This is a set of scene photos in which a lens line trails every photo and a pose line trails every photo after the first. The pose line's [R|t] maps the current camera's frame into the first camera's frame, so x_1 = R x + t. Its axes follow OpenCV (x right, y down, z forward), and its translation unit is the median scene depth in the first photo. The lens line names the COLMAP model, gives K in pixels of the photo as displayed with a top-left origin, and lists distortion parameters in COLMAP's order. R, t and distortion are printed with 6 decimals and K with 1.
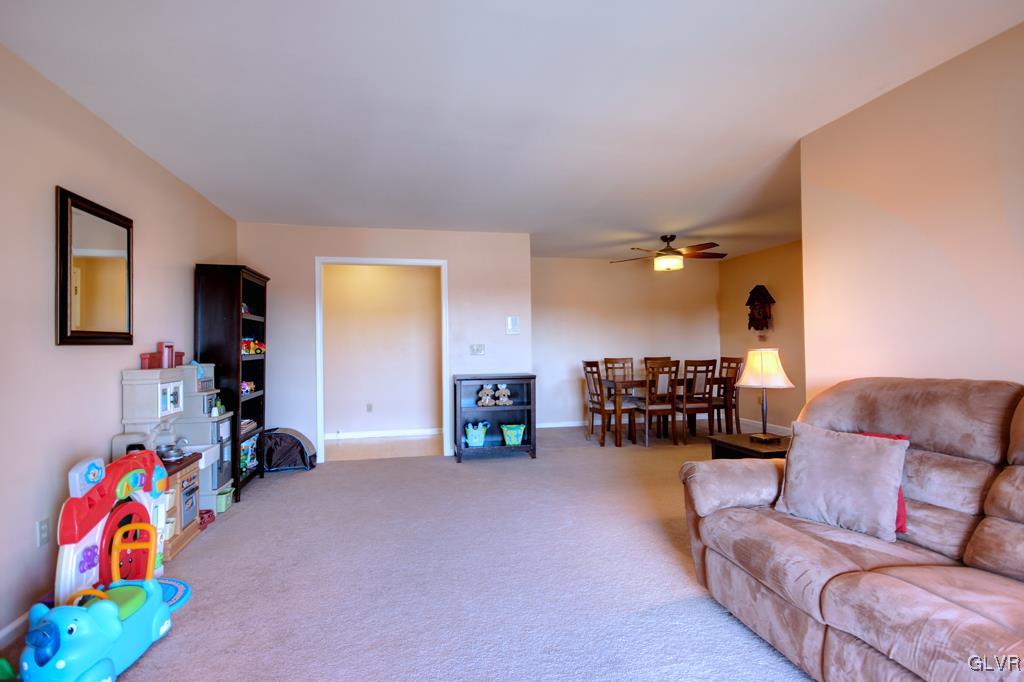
lens RADIAL K [[483.5, 0, 511.1], [0, 483.5, 340.9], [0, 0, 1]] dist [-0.004676, -0.000869]
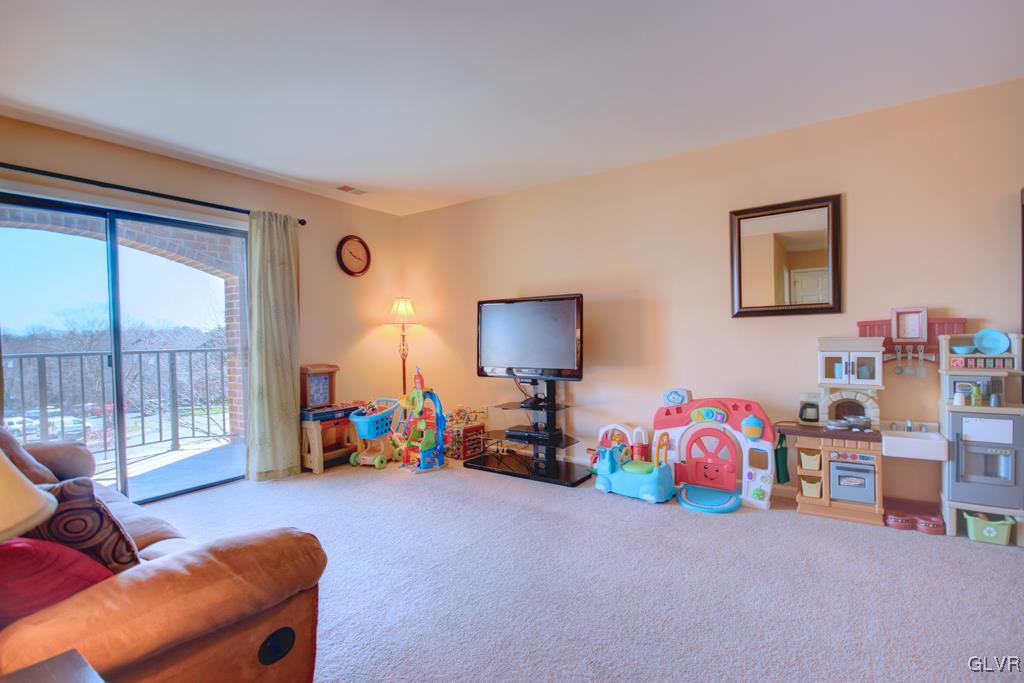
lens RADIAL K [[483.5, 0, 511.7], [0, 483.5, 340.6], [0, 0, 1]] dist [-0.004676, -0.000869]
pose [[-0.736620, 0.044720, -0.674827, 0.574526], [0.040488, 0.998938, 0.022003, 0.018205], [0.675094, -0.011115, -0.737648, 1.601844]]
